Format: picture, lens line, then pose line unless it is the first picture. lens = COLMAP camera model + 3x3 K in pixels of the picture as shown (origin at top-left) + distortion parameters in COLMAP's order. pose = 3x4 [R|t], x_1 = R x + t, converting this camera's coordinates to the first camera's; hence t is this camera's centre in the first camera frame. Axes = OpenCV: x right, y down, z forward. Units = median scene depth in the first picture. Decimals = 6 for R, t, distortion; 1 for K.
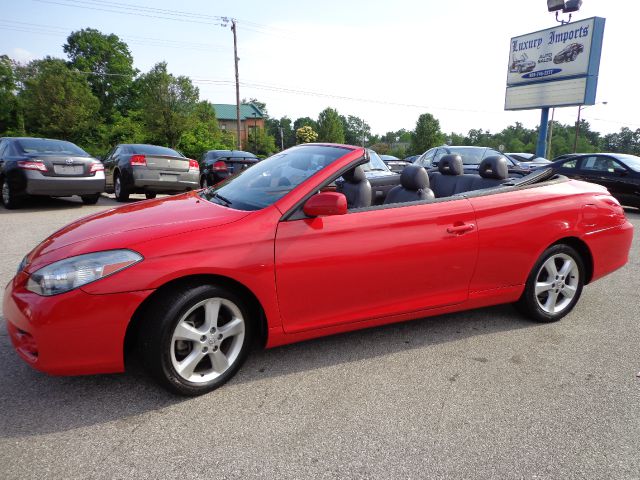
lens RADIAL K [[473.6, 0, 322.6], [0, 473.6, 240.1], [0, 0, 1]] dist [-0.005868, 0.021652]
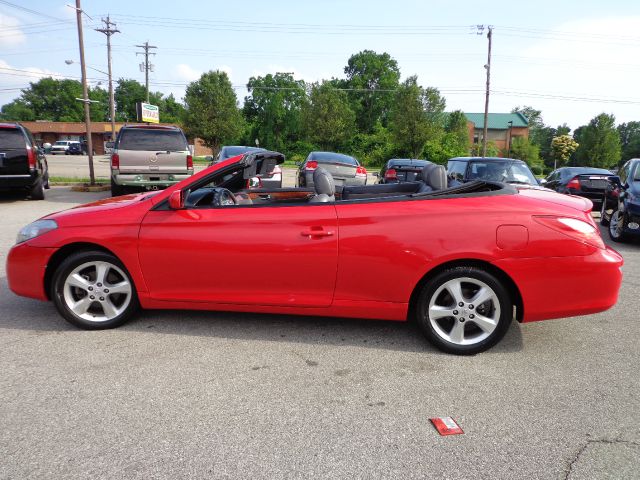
lens RADIAL K [[474.2, 0, 321.9], [0, 474.2, 240.5], [0, 0, 1]] dist [-0.010347, 0.024334]
pose [[0.850783, 0.105534, -0.514812, 0.144729], [-0.115217, 0.993253, 0.013204, -0.004214], [0.512732, 0.048081, 0.857202, 0.021470]]
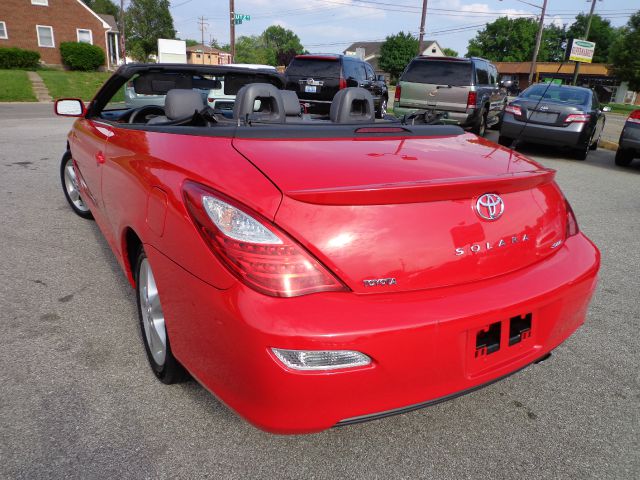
lens RADIAL K [[471.9, 0, 322.3], [0, 471.9, 243.1], [0, 0, 1]] dist [-0.005415, 0.004979]
pose [[0.140040, 0.332198, -0.932756, 0.208921], [-0.251283, 0.923121, 0.291040, -0.040889], [0.957729, 0.193629, 0.212750, 0.215504]]
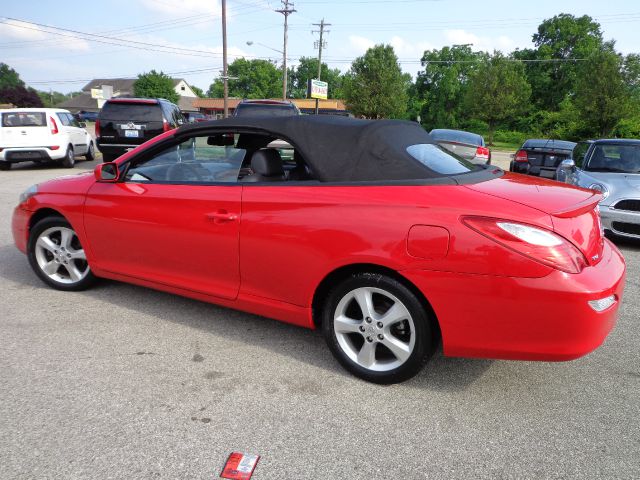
lens RADIAL K [[475.8, 0, 321.4], [0, 475.8, 239.9], [0, 0, 1]] dist [0.000484, 0.008111]
pose [[0.607120, 0.201734, -0.768575, 0.196553], [-0.184709, 0.976570, 0.110422, -0.020767], [0.772844, 0.074923, 0.630158, 0.099227]]
